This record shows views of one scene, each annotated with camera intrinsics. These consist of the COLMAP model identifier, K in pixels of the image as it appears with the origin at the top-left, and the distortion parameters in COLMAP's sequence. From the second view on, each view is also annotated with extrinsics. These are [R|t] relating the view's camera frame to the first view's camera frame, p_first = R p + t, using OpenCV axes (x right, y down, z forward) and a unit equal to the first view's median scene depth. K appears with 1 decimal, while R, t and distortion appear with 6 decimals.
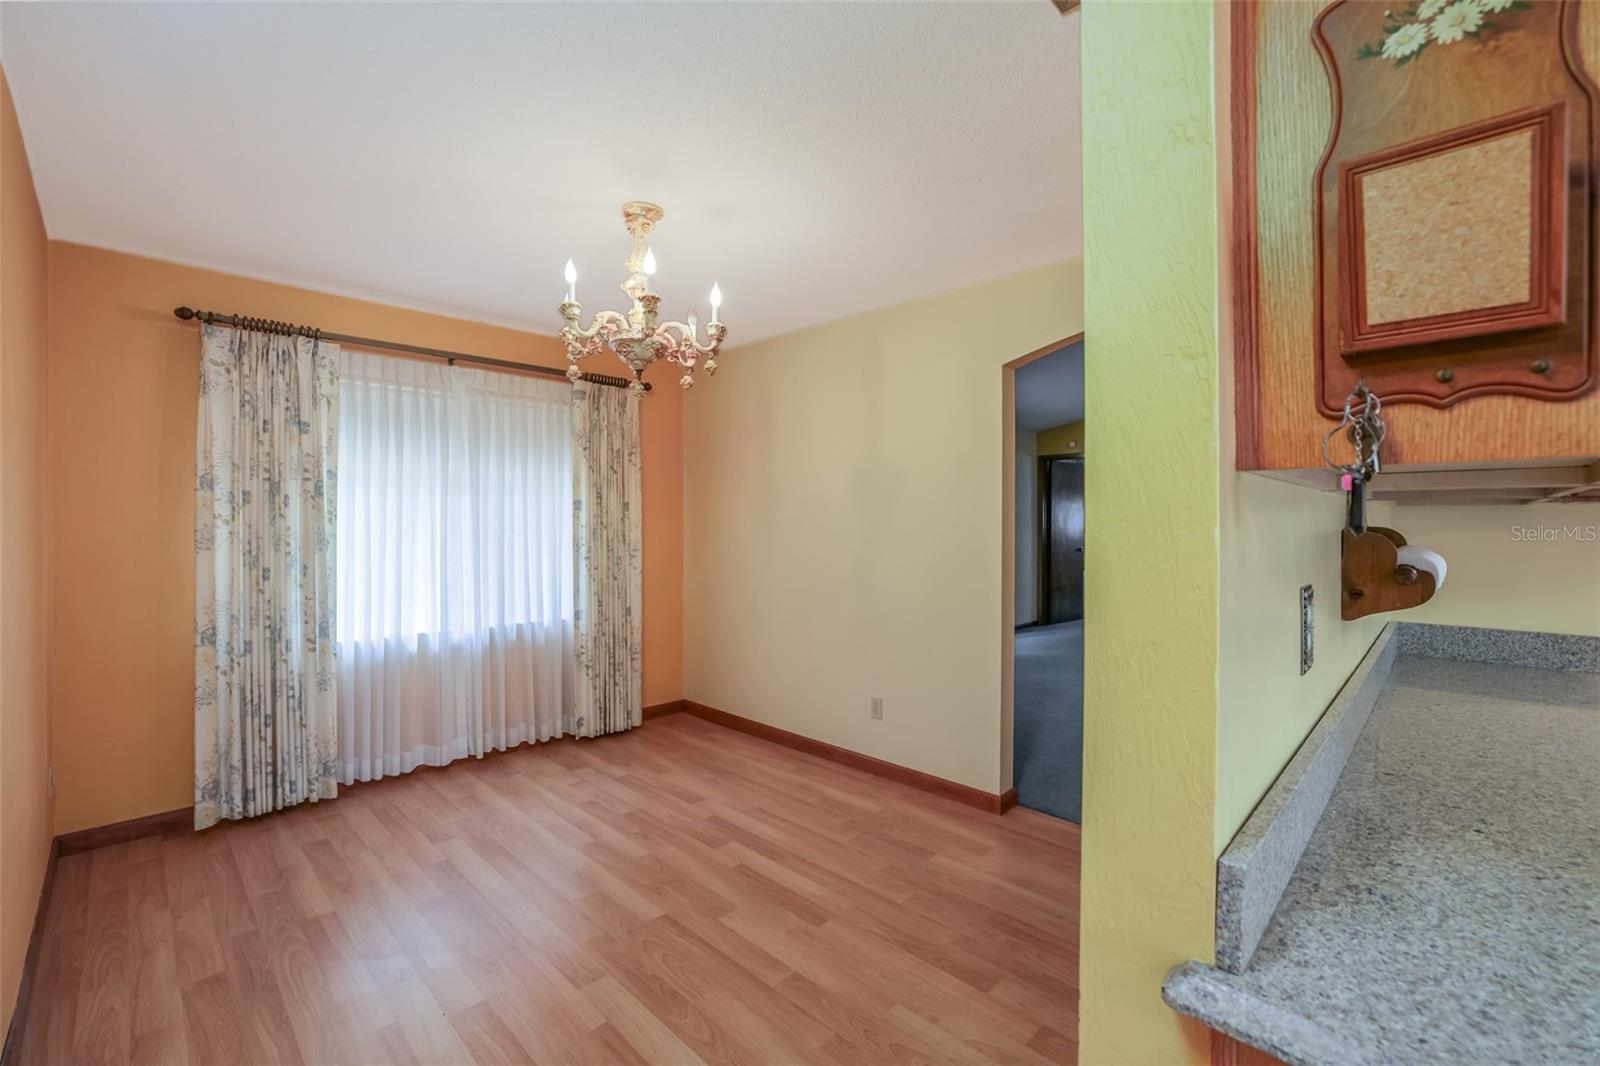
lens RADIAL K [[680.0, 0, 806.4], [0, 680.0, 527.1], [0, 0, 1]] dist [0.001667, 0.000032]
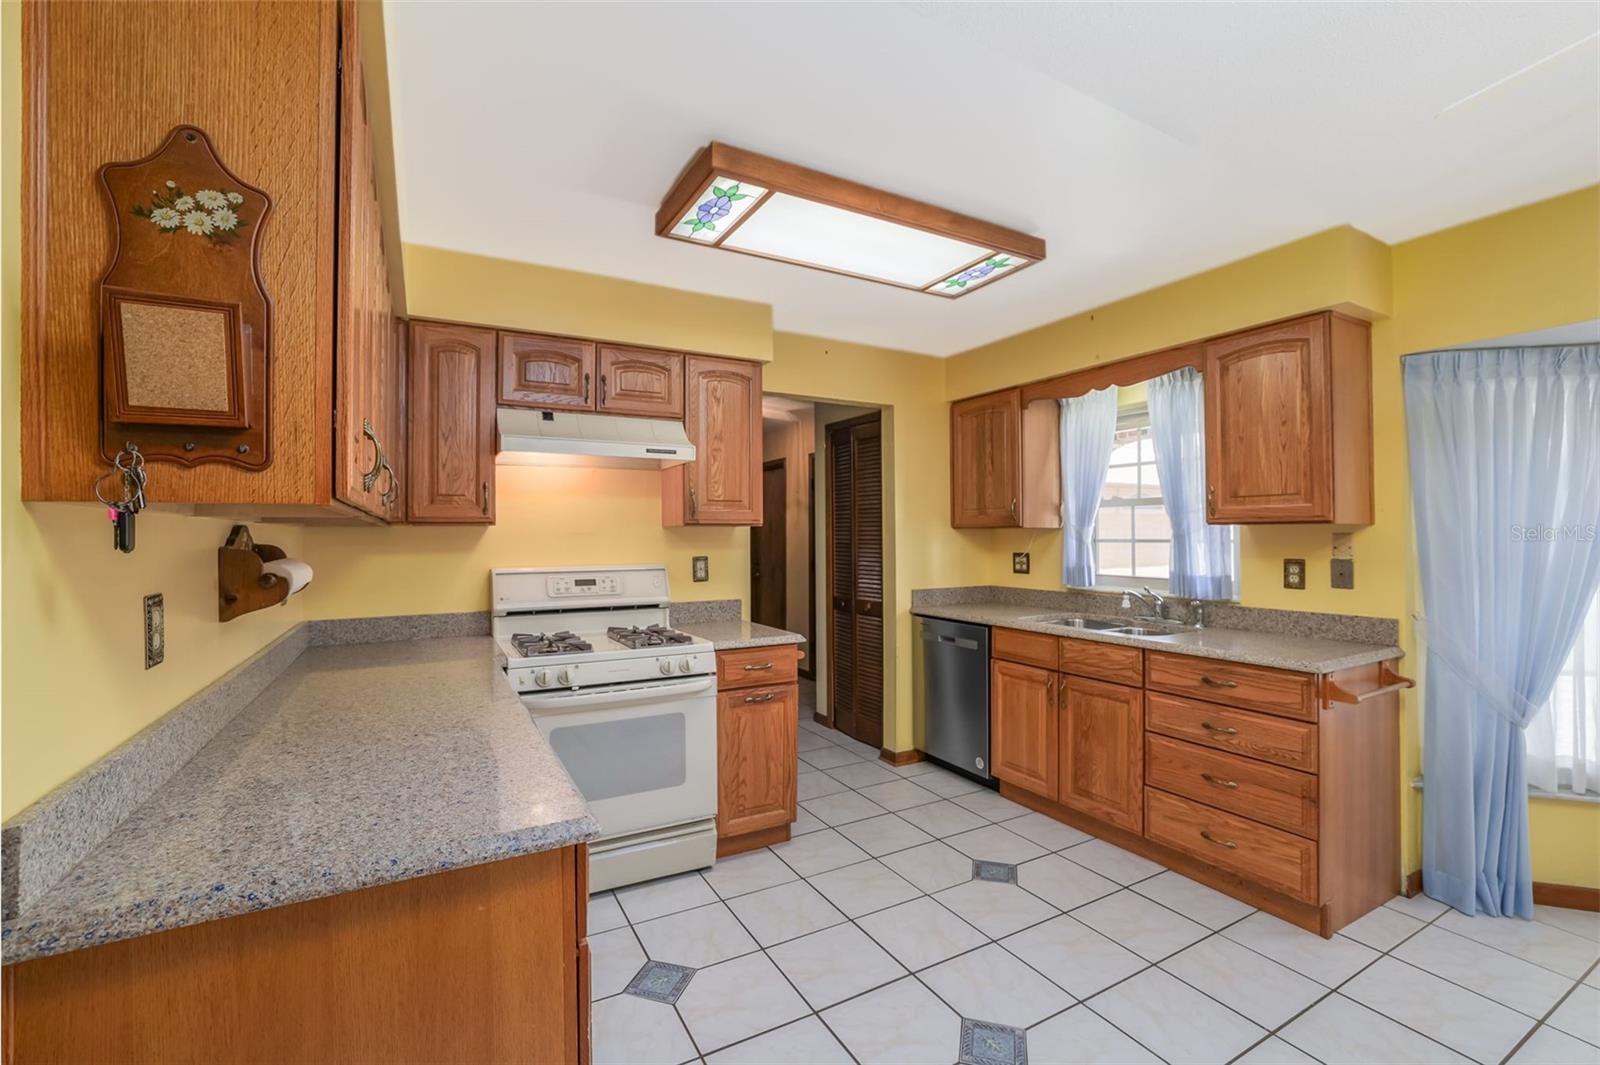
lens RADIAL K [[677.9, 0, 833.1], [0, 677.9, 530.3], [0, 0, 1]] dist [-0.017383, 0.001538]
pose [[0.282235, 0.006236, 0.959325, -0.092122], [0.014276, 0.999841, -0.010700, 0.003157], [-0.959239, 0.016715, 0.282101, -0.753780]]
